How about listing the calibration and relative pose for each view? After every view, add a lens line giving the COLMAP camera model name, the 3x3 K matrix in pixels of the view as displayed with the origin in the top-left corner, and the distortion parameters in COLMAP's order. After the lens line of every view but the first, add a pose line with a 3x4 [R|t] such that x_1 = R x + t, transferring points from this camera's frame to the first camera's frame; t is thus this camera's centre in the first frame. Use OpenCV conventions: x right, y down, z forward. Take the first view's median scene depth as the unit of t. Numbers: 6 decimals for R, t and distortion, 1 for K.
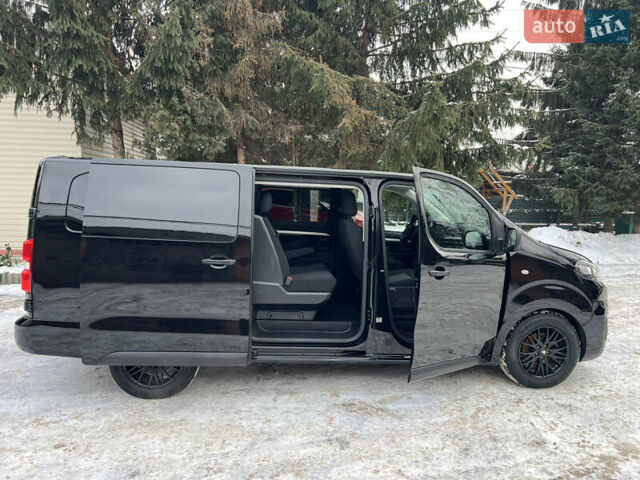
lens RADIAL K [[483.3, 0, 321.2], [0, 483.3, 241.3], [0, 0, 1]] dist [0.040440, -0.047848]
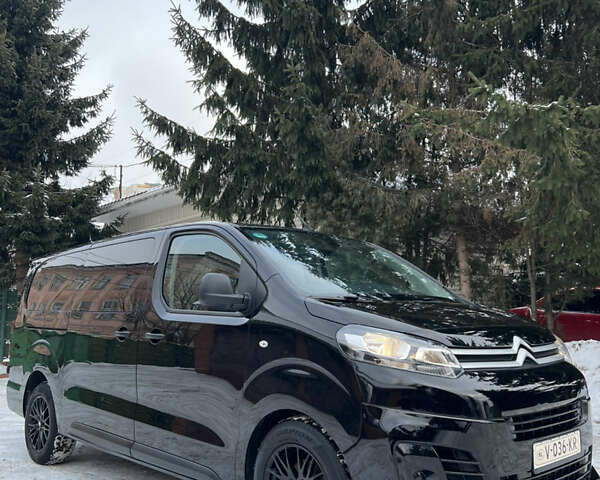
lens RADIAL K [[602.5, 0, 300.0], [0, 602.5, 240.0], [0, 0, 1]] dist [0.032684, -0.022545]
pose [[0.598710, -0.143550, -0.787997, 1.041011], [-0.055699, 0.973966, -0.219747, 0.098394], [0.799027, 0.175455, 0.575128, 0.557957]]
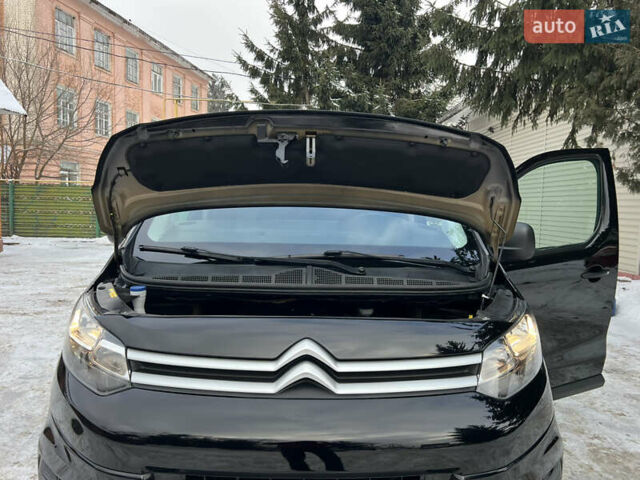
lens RADIAL K [[497.4, 0, 322.1], [0, 497.4, 239.7], [0, 0, 1]] dist [0.040309, -0.046639]
pose [[-0.090744, 0.049326, -0.994652, 0.958441], [-0.121194, 0.990802, 0.060192, -0.059216], [0.988472, 0.126008, -0.083931, 1.240882]]
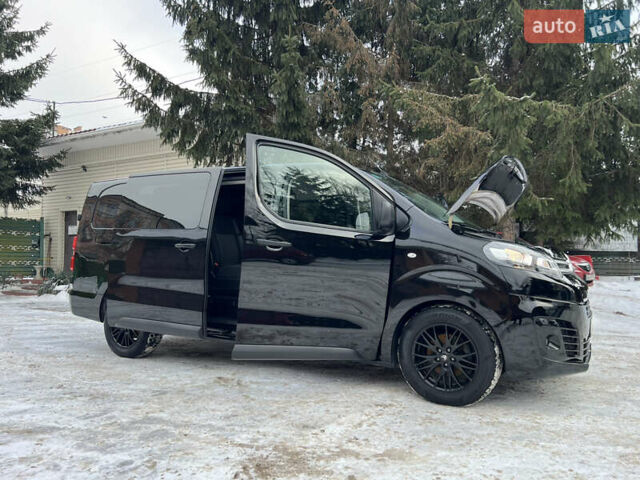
lens RADIAL K [[497.4, 0, 322.1], [0, 497.4, 239.7], [0, 0, 1]] dist [0.040309, -0.046639]
pose [[0.809593, -0.039675, -0.585649, 0.783399], [-0.049405, 0.989567, -0.135336, 0.158378], [0.584908, 0.138501, 0.799187, 0.199871]]
